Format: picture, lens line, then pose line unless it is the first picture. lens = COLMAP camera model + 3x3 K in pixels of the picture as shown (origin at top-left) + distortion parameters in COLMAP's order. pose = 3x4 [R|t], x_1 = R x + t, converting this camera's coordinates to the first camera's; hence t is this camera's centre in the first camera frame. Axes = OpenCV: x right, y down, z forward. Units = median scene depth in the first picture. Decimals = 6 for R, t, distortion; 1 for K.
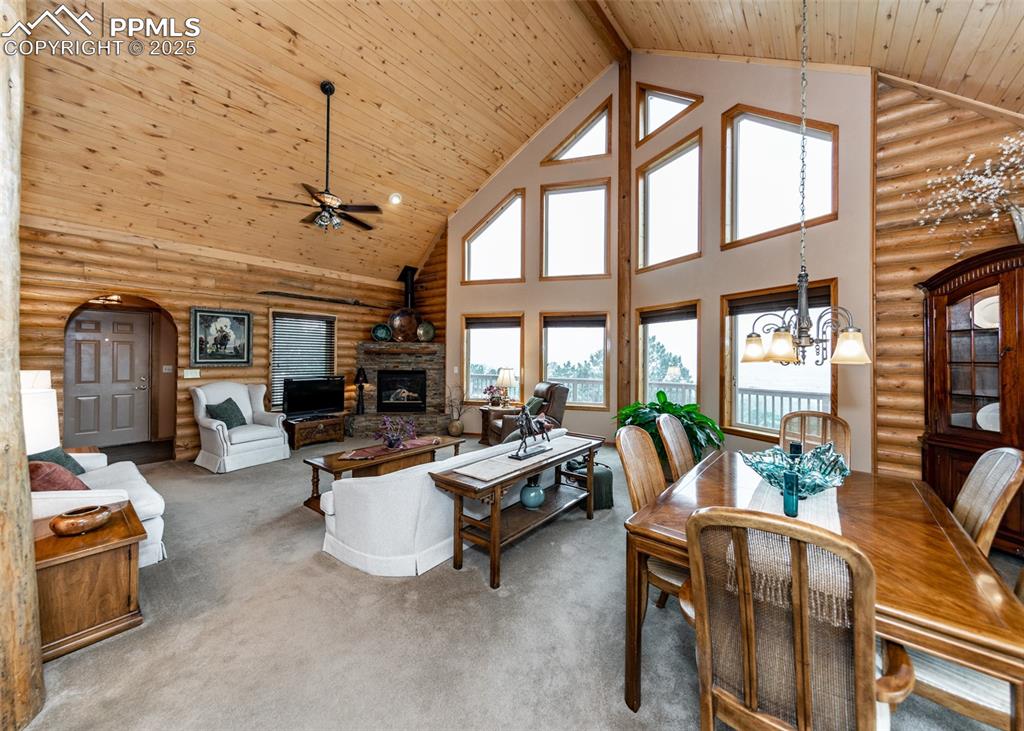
lens RADIAL K [[376.4, 0, 513.3], [0, 376.4, 350.0], [0, 0, 1]] dist [-0.000244, -0.000014]
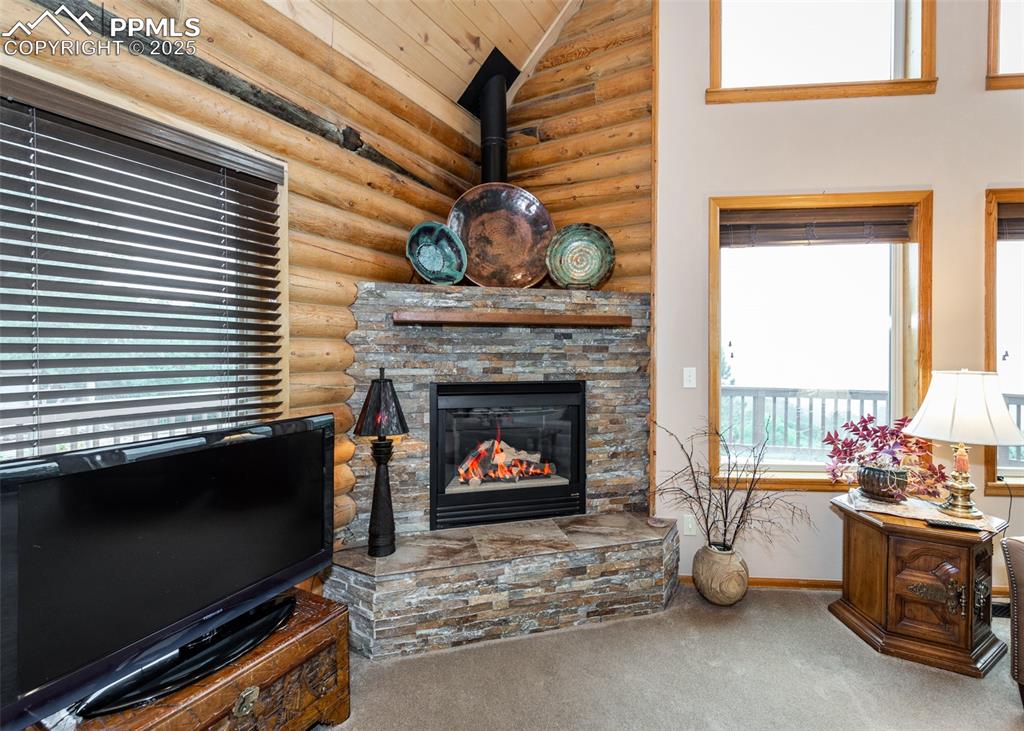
lens RADIAL K [[468.8, 0, 524.3], [0, 468.8, 357.9], [0, 0, 1]] dist [0.002808, 0.000516]
pose [[0.984229, -0.011509, 0.176524, -0.368863], [0.006619, 0.999579, 0.028267, 0.025572], [-0.176775, -0.026653, 0.983890, 0.665380]]
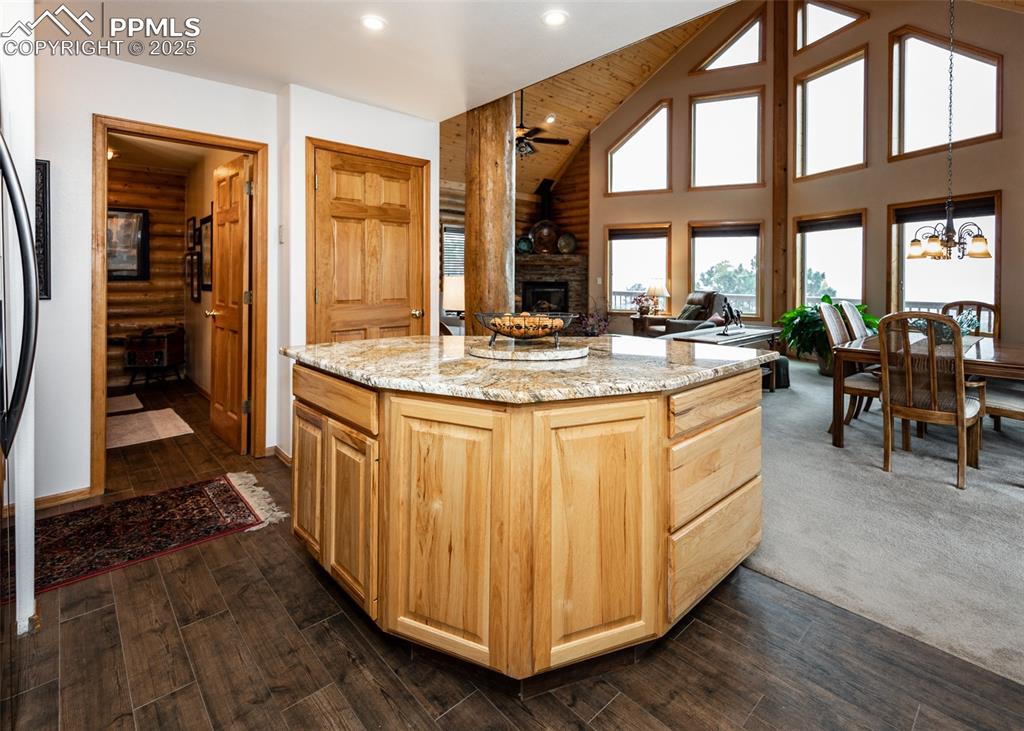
lens RADIAL K [[489.8, 0, 516.1], [0, 489.8, 274.1], [0, 0, 1]] dist [0.001764, 0.000235]
pose [[0.991056, -0.005102, -0.133346, -0.205767], [0.006536, 0.999925, 0.010315, 0.019742], [0.133283, -0.011094, 0.991016, -0.348348]]
